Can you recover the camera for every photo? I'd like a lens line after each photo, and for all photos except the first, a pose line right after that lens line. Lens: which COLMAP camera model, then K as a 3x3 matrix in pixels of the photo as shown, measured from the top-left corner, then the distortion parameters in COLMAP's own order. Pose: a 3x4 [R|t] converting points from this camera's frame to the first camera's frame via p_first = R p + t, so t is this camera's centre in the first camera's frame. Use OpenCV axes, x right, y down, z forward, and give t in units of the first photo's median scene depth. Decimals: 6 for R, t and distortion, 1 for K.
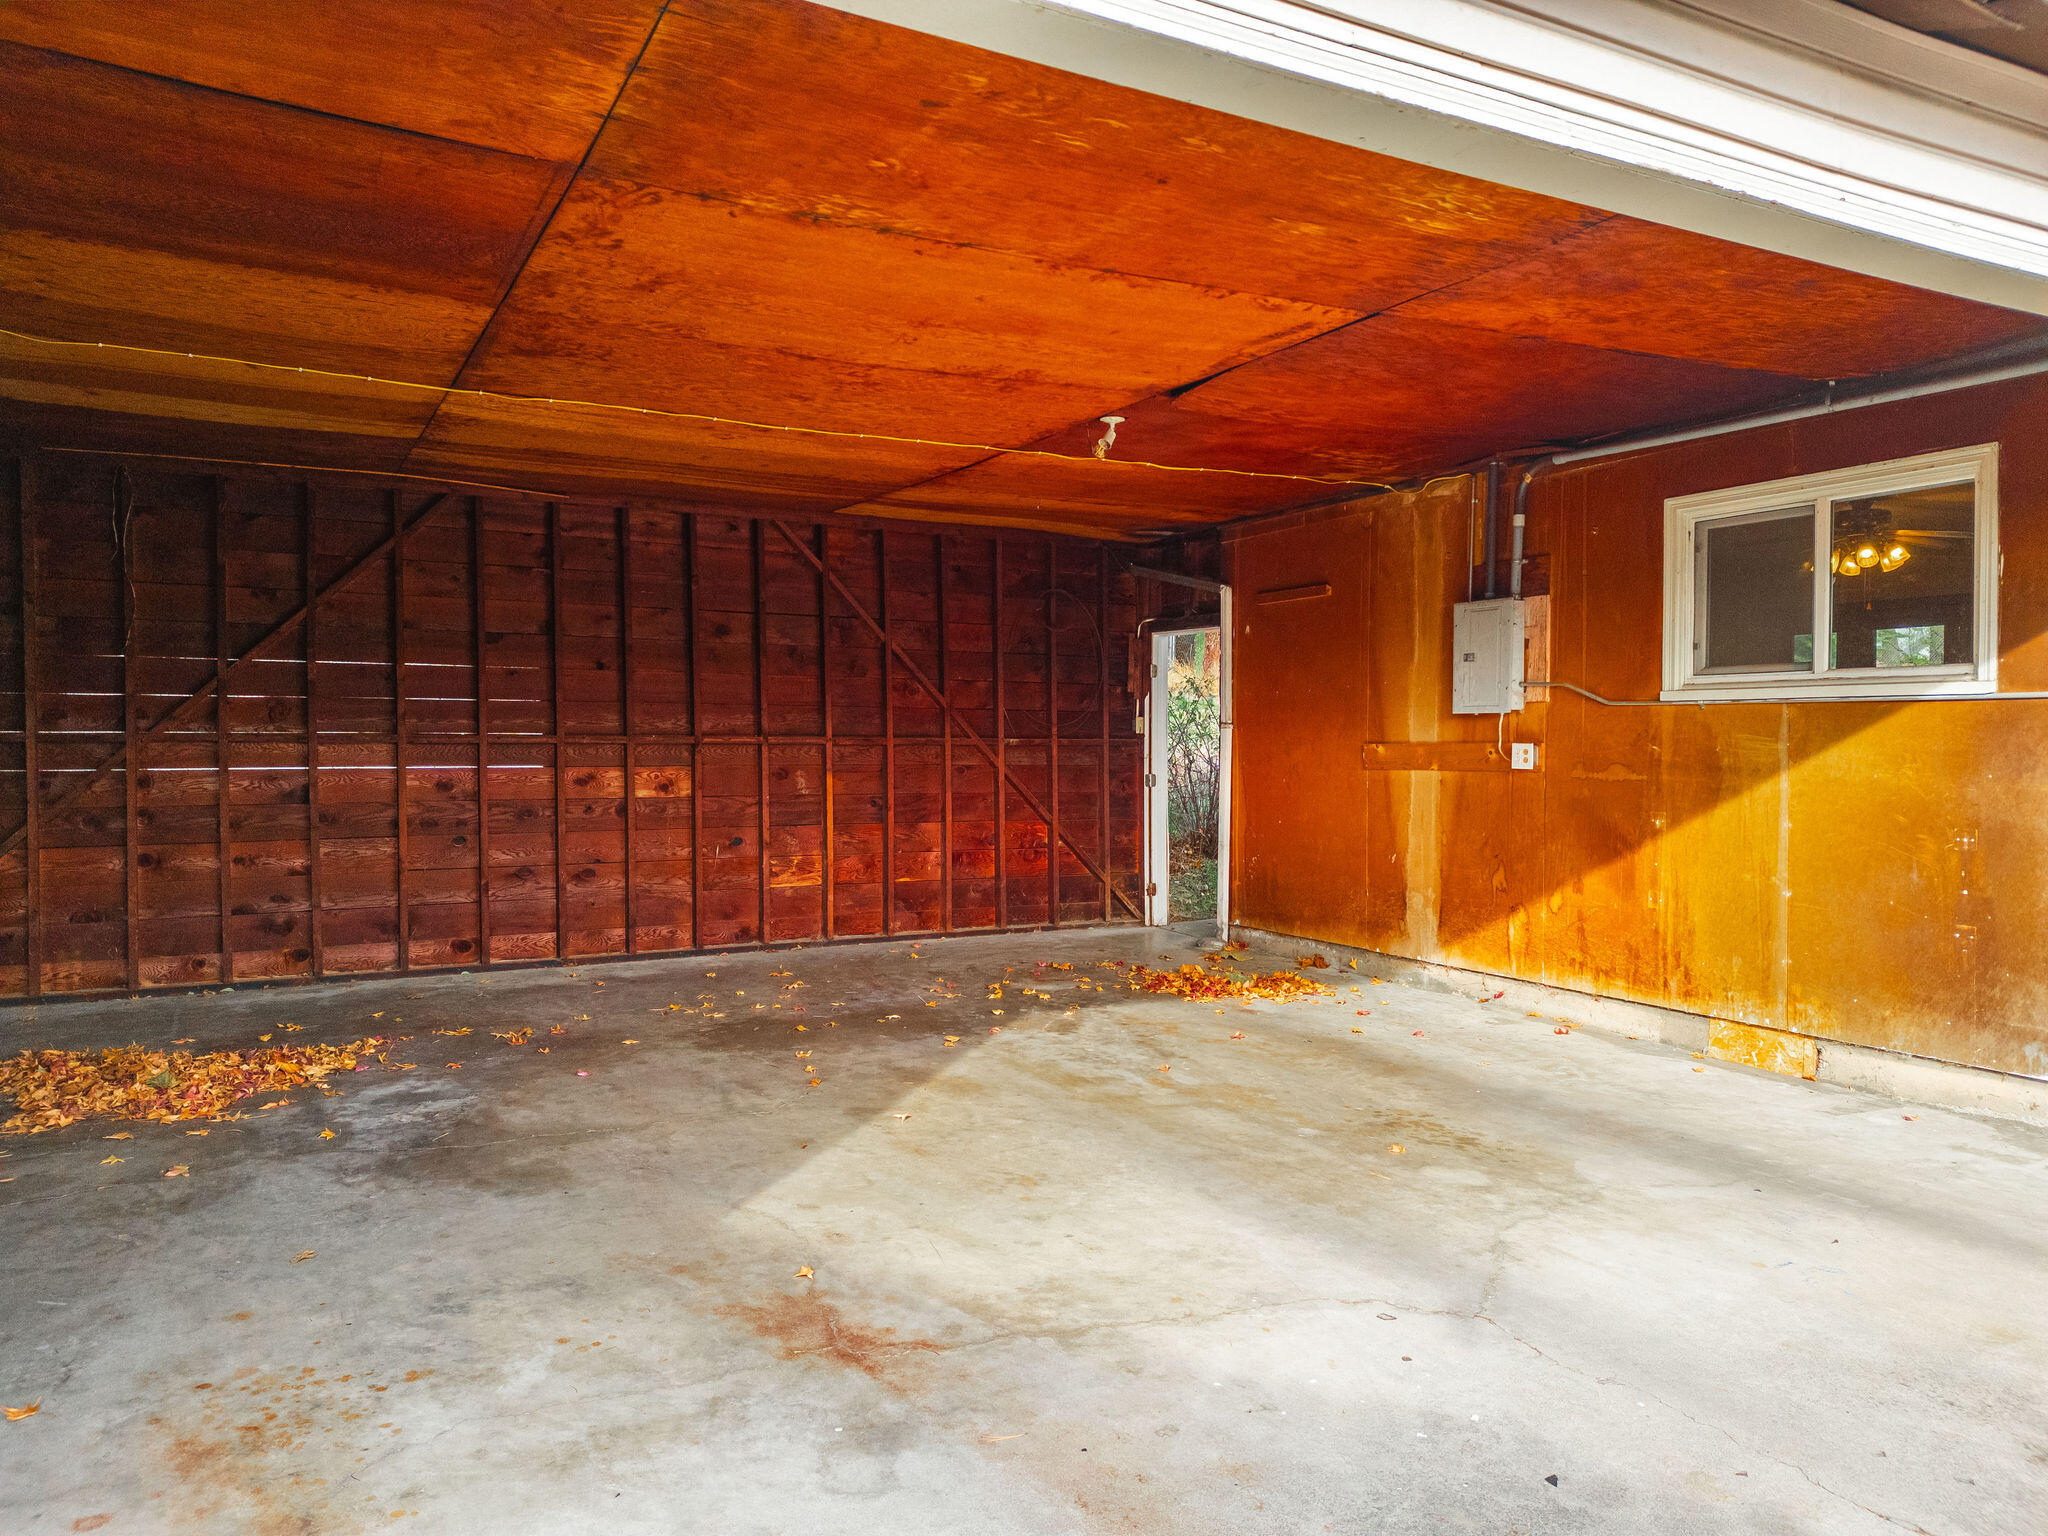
lens RADIAL K [[1425.1, 0, 1017.6], [0, 1425.1, 761.0], [0, 0, 1]] dist [0.087200, -0.090110]
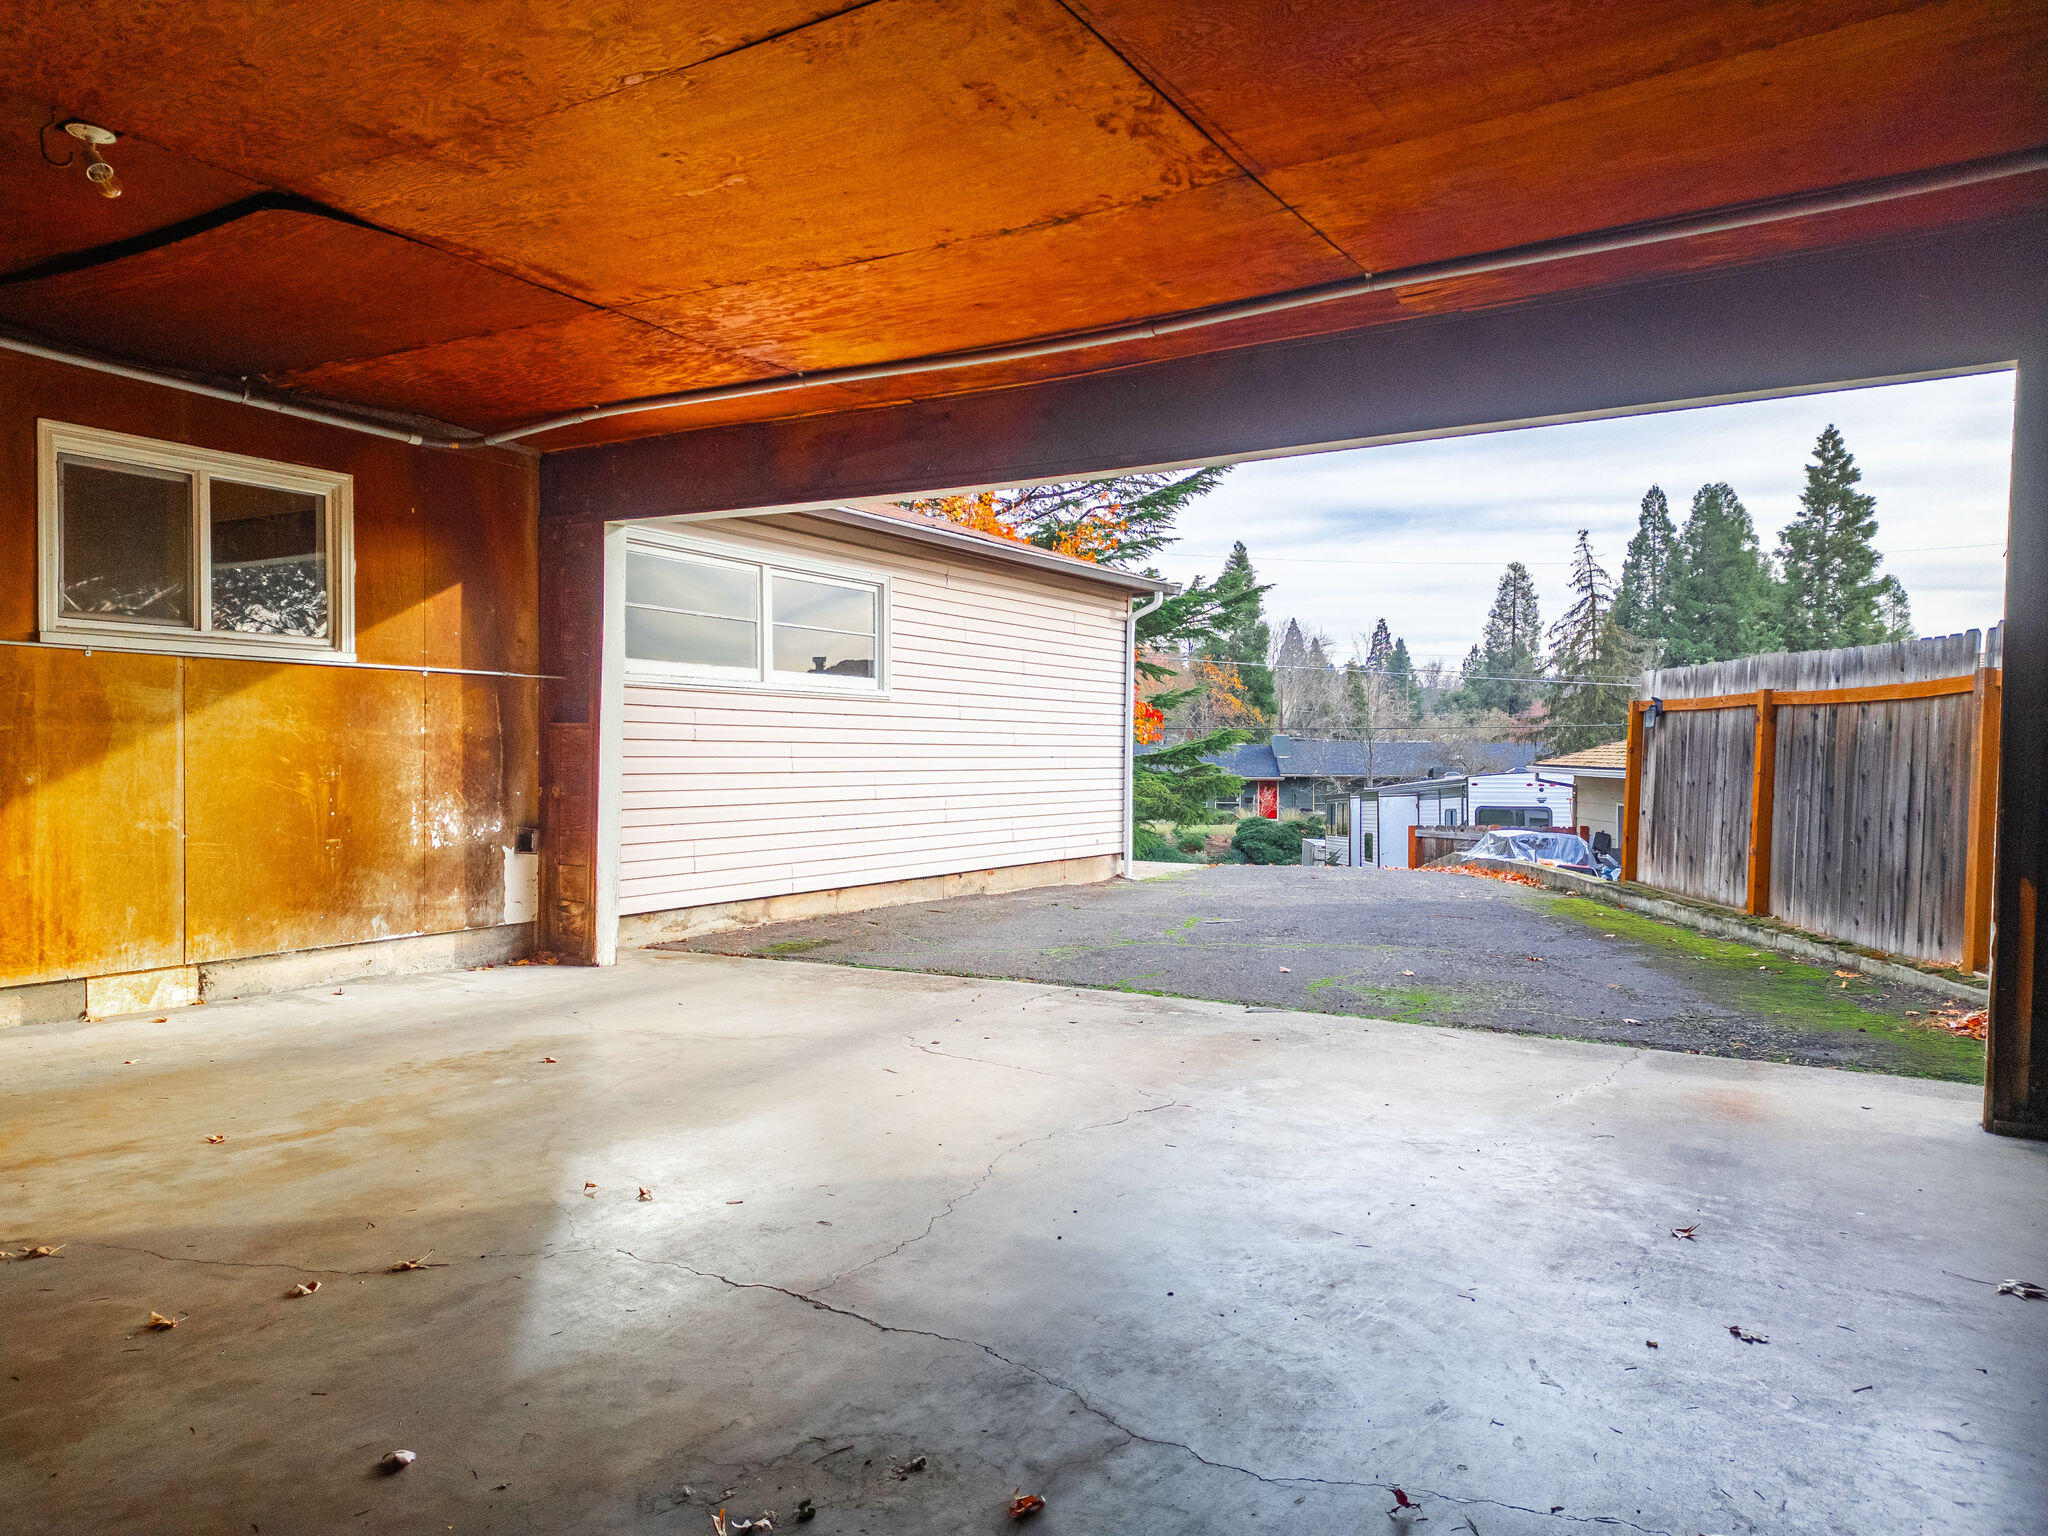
lens RADIAL K [[1425.1, 0, 1017.6], [0, 1425.1, 761.0], [0, 0, 1]] dist [0.087200, -0.090110]
pose [[-0.506049, -0.015267, 0.862369, -0.721326], [0.001879, 0.999821, 0.018803, 0.018371], [-0.862503, 0.011135, -0.505930, 1.047754]]
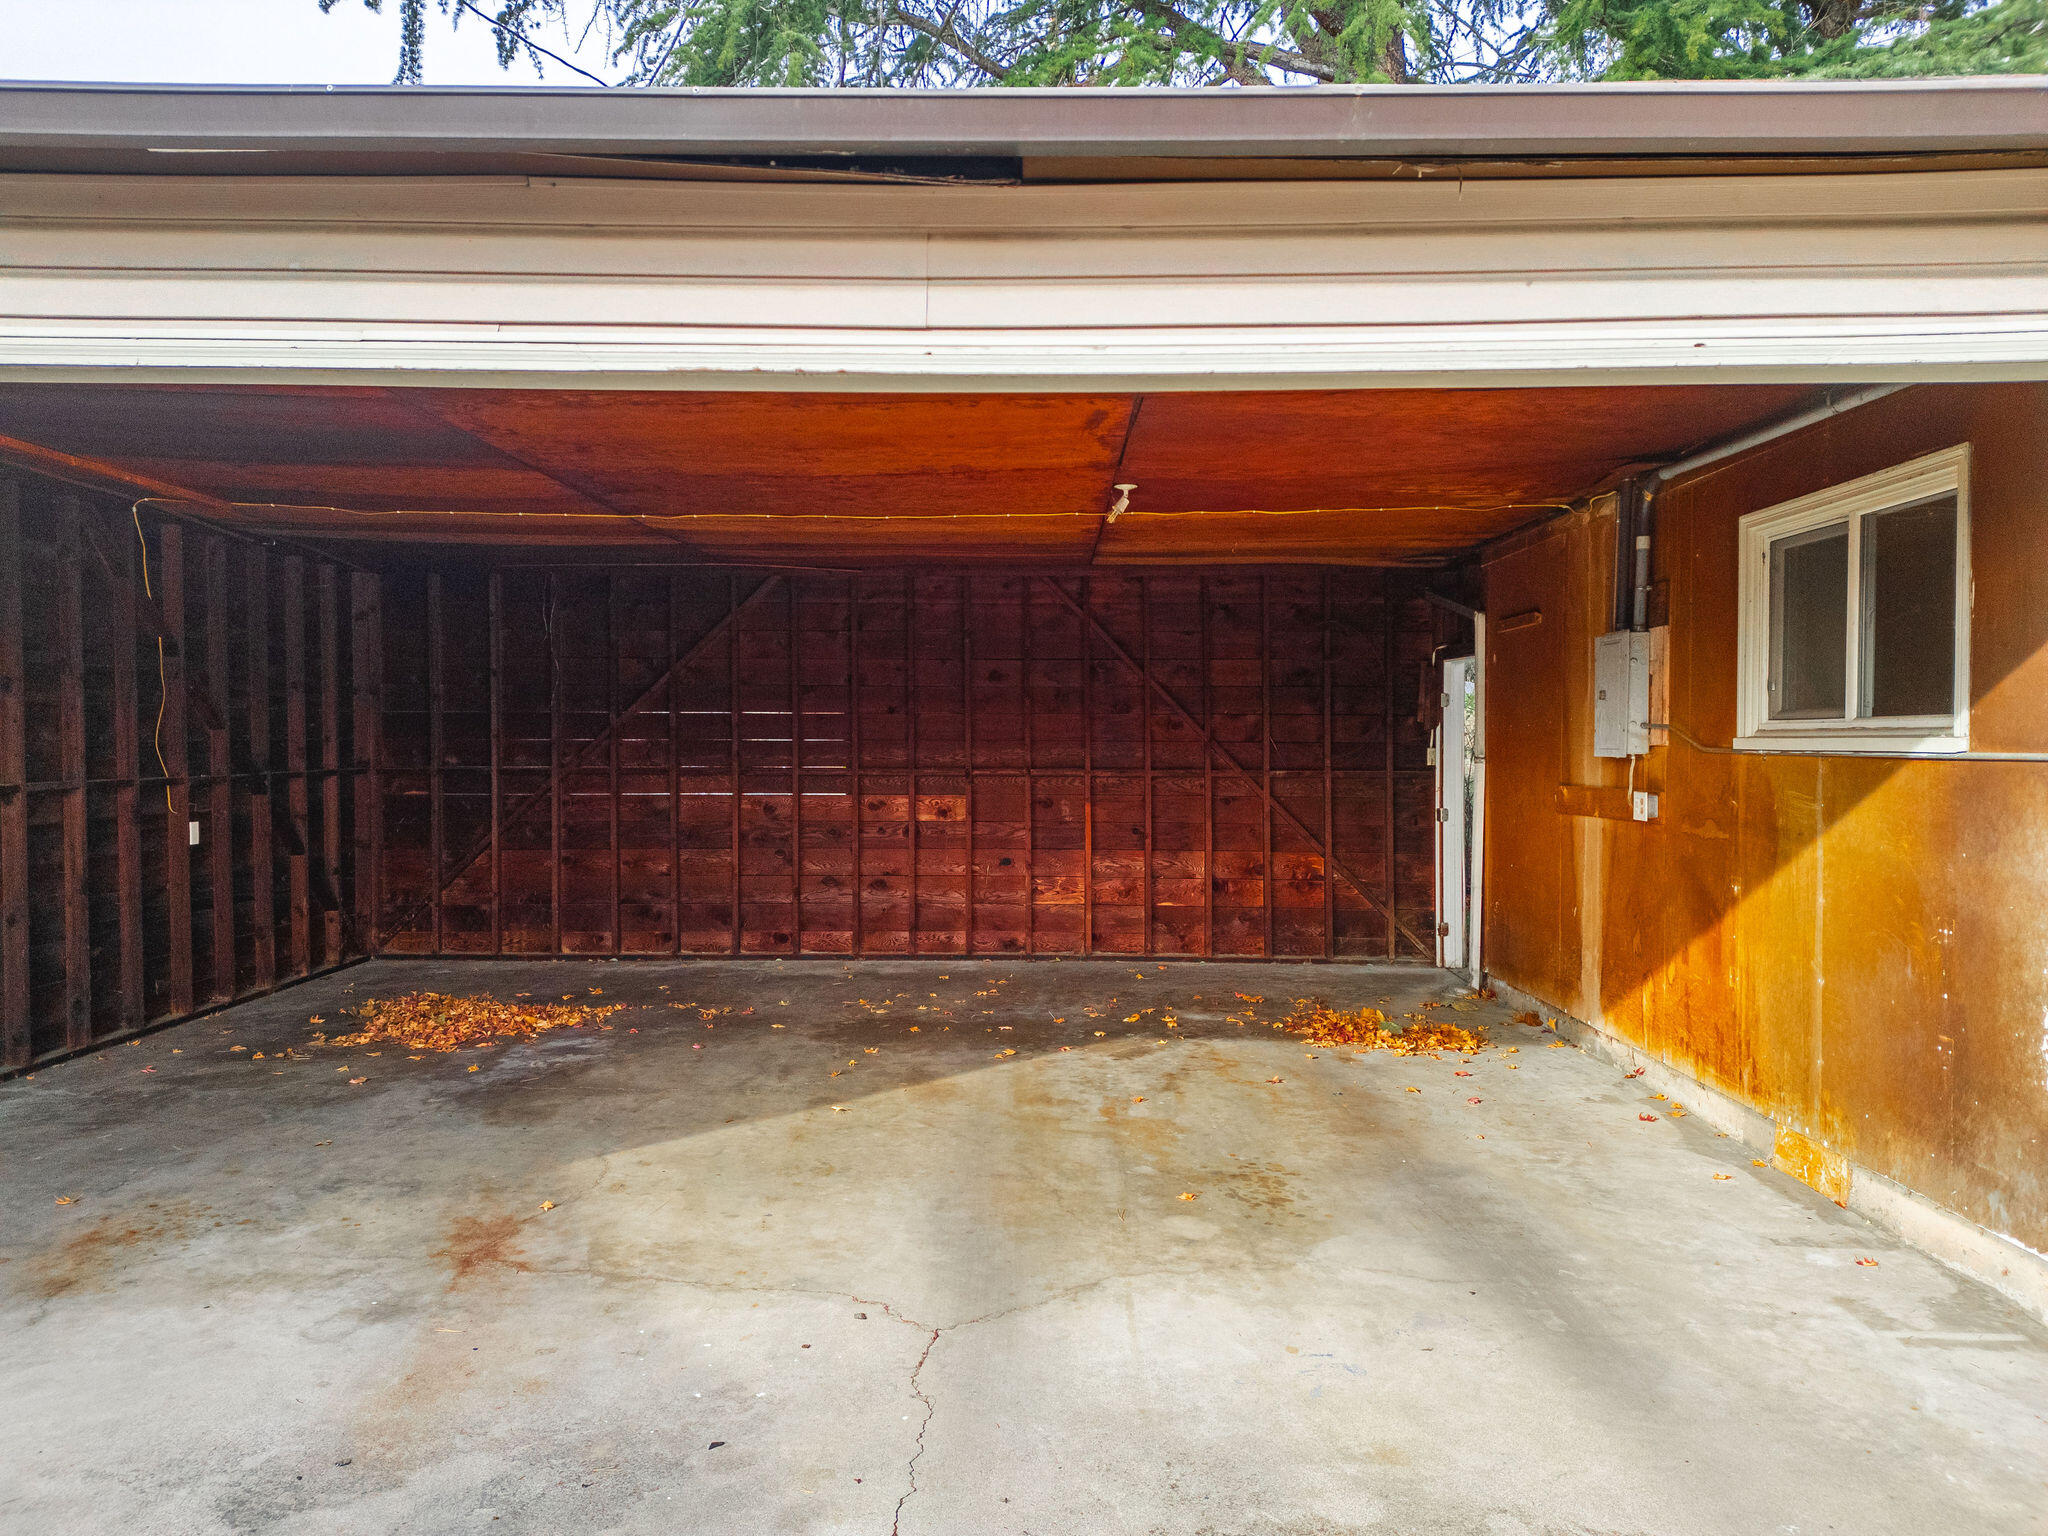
lens RADIAL K [[1425.1, 0, 1017.6], [0, 1425.1, 761.0], [0, 0, 1]] dist [0.087200, -0.090110]
pose [[0.872900, 0.005710, -0.487867, 0.553494], [-0.007150, 0.999974, -0.001089, -0.034137], [0.487848, 0.004439, 0.872918, 0.034159]]
